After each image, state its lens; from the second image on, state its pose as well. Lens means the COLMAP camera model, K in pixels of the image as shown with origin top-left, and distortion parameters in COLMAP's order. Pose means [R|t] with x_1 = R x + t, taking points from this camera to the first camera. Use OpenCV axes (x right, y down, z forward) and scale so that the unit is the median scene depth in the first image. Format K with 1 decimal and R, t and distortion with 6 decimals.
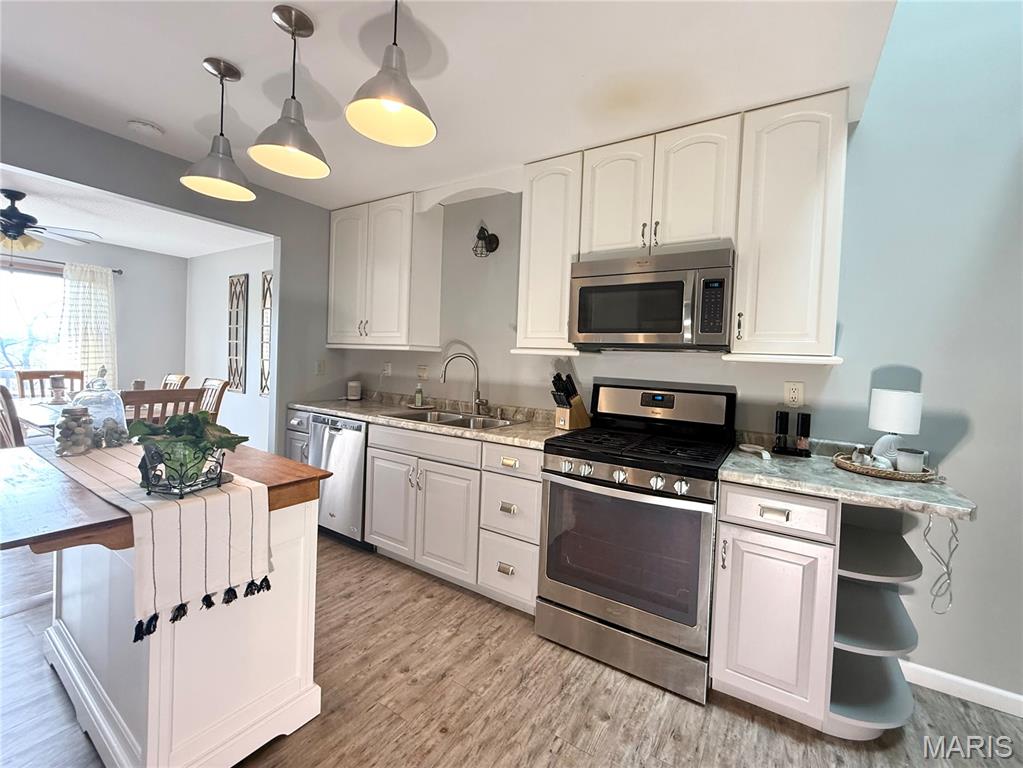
lens RADIAL K [[416.5, 0, 524.9], [0, 416.5, 367.5], [0, 0, 1]] dist [0.004325, 0.000162]
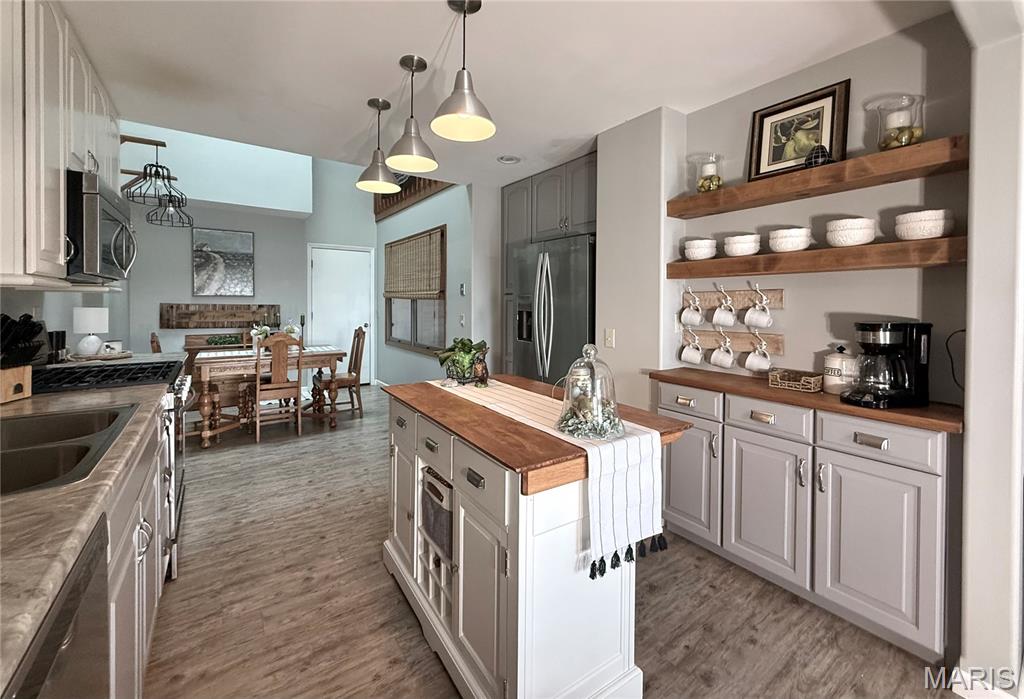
lens RADIAL K [[415.4, 0, 522.3], [0, 415.4, 305.7], [0, 0, 1]] dist [0.004687, 0.000321]
pose [[-0.923418, -0.050946, 0.380399, -1.051447], [-0.040770, 0.998563, 0.034768, -0.063721], [-0.381624, 0.016597, -0.924169, 1.570128]]
